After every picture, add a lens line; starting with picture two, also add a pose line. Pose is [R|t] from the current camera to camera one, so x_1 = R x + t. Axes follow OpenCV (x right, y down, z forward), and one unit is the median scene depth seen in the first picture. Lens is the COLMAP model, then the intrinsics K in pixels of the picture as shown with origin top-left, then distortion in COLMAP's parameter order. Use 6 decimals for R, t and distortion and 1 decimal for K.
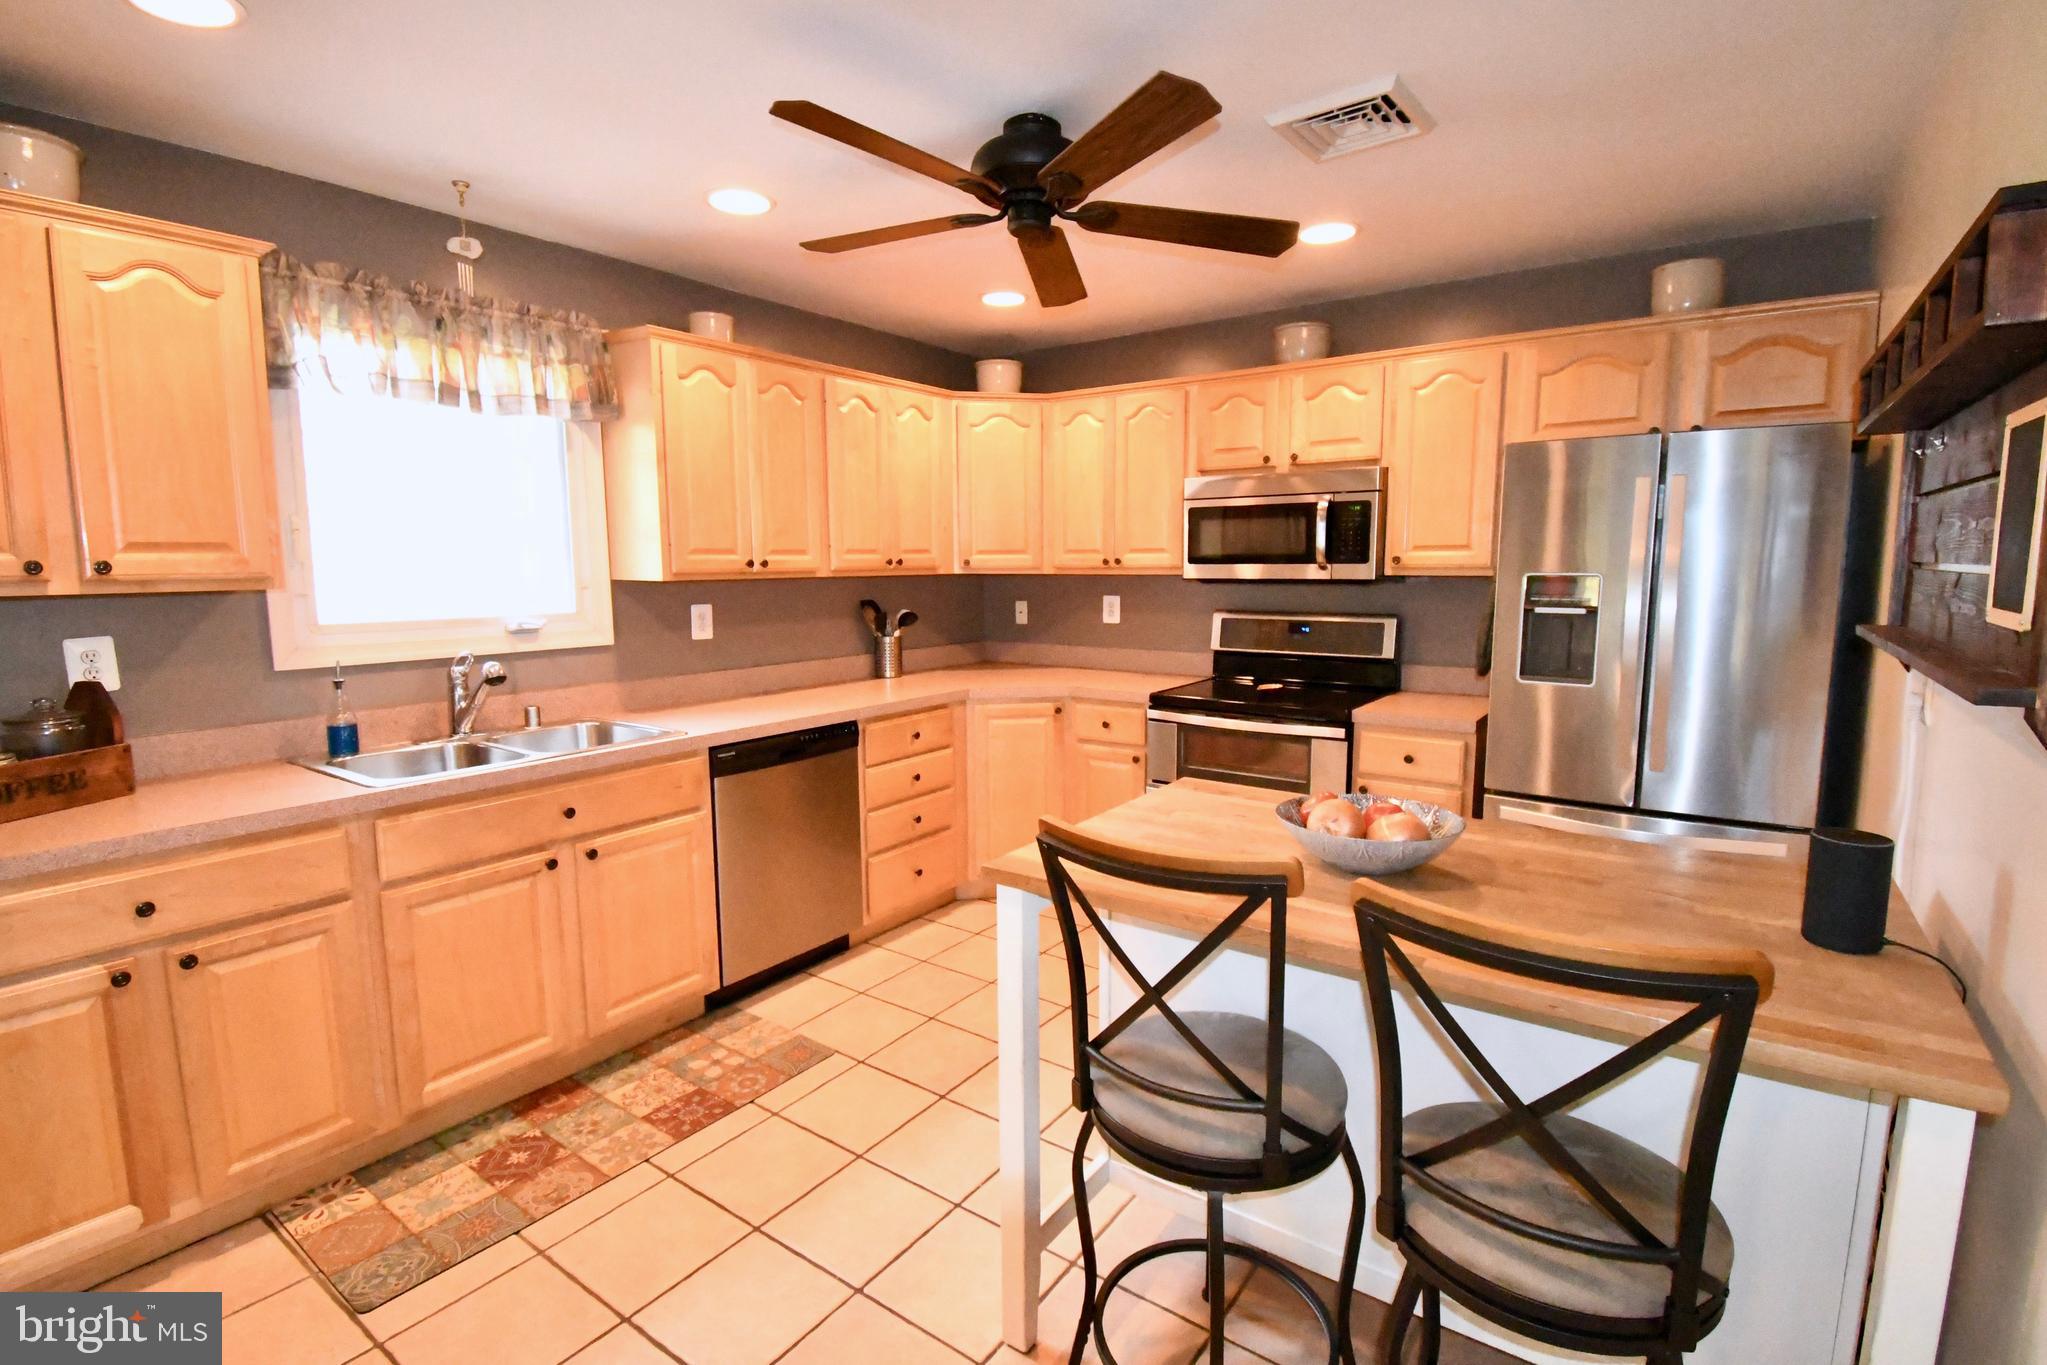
lens RADIAL K [[953.7, 0, 1020.5], [0, 953.7, 681.2], [0, 0, 1]] dist [0.026890, -0.034083]
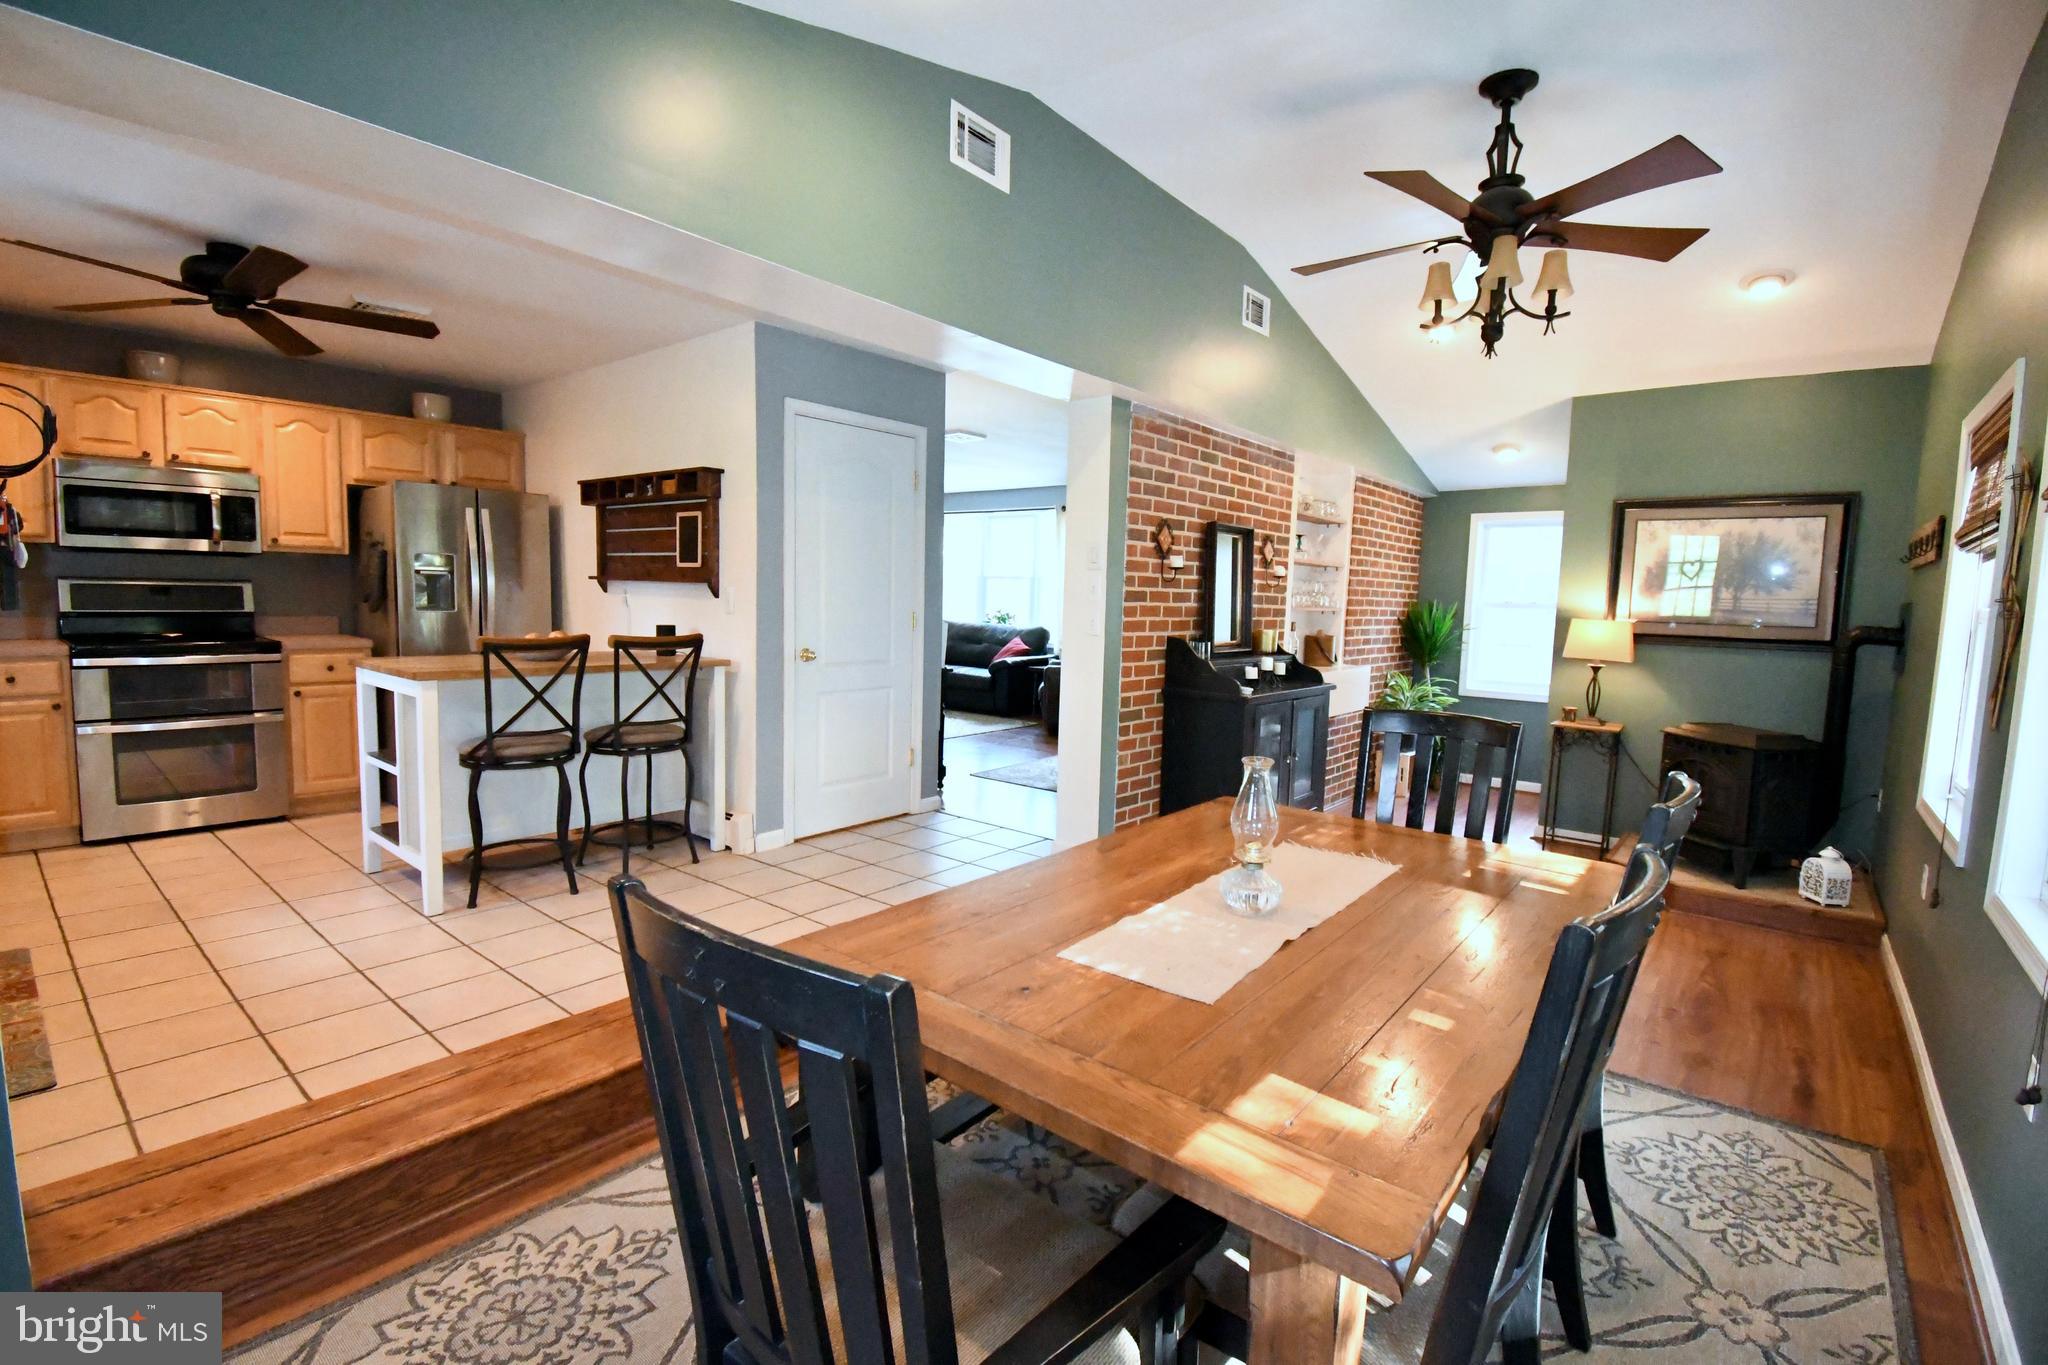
lens RADIAL K [[906.2, 0, 1027.5], [0, 906.2, 680.0], [0, 0, 1]] dist [0.023955, -0.027700]
pose [[0.066121, -0.083695, 0.994295, -1.053843], [0.095919, 0.992394, 0.077156, 0.099927], [-0.993191, 0.090271, 0.073646, -0.254038]]
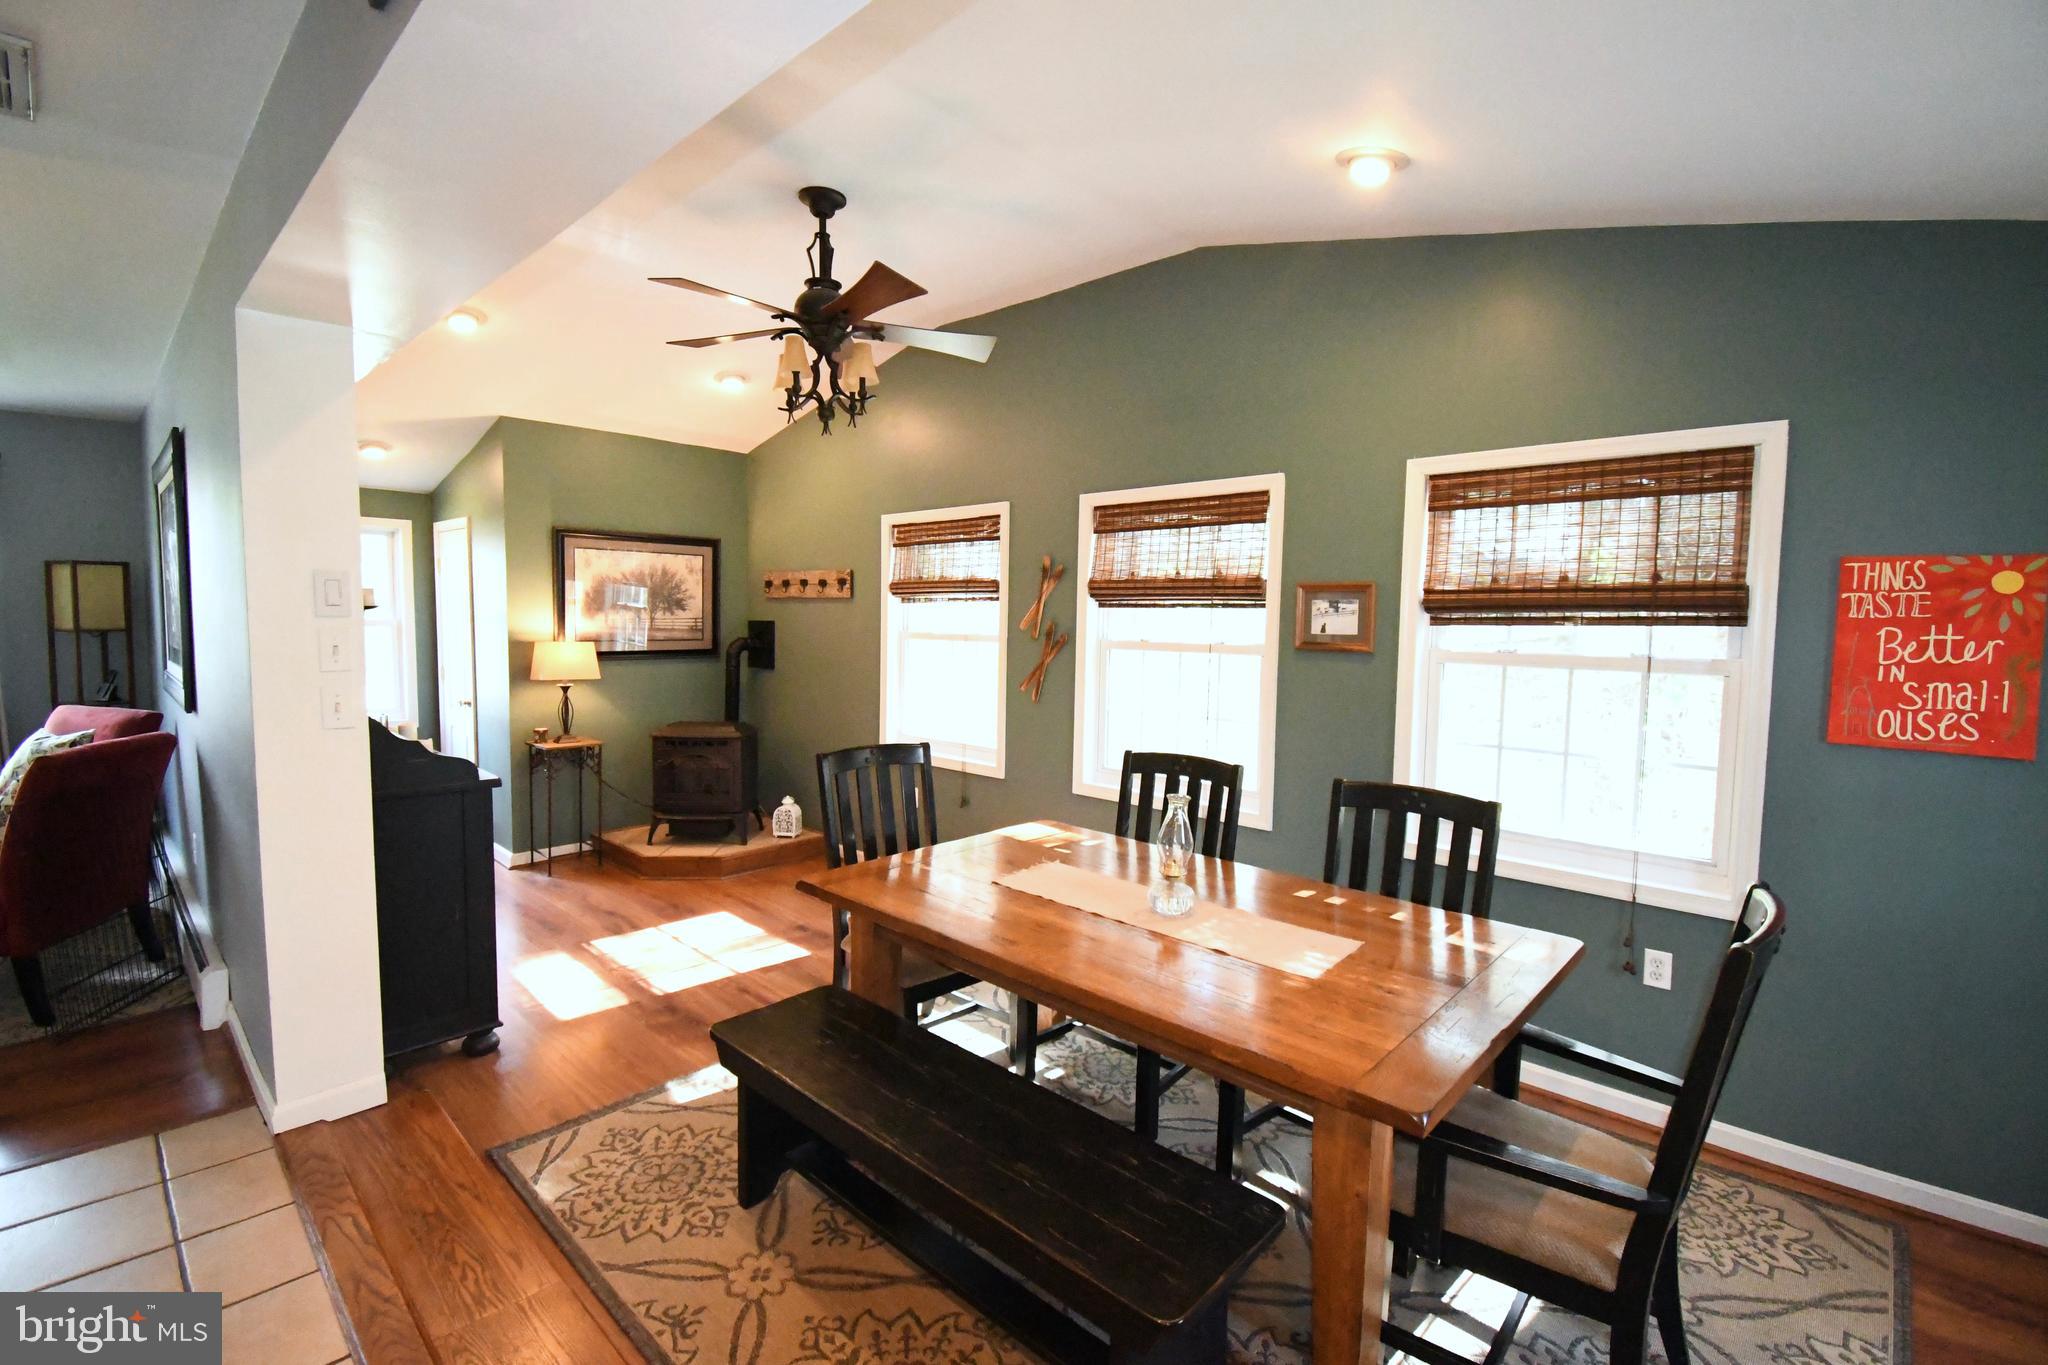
lens RADIAL K [[906.2, 0, 1027.5], [0, 906.2, 680.0], [0, 0, 1]] dist [0.023955, -0.027700]
pose [[-0.991531, -0.018487, 0.128549, -0.392232], [0.006862, 0.980976, 0.194007, -0.045072], [-0.129690, 0.193246, -0.972541, 0.437875]]
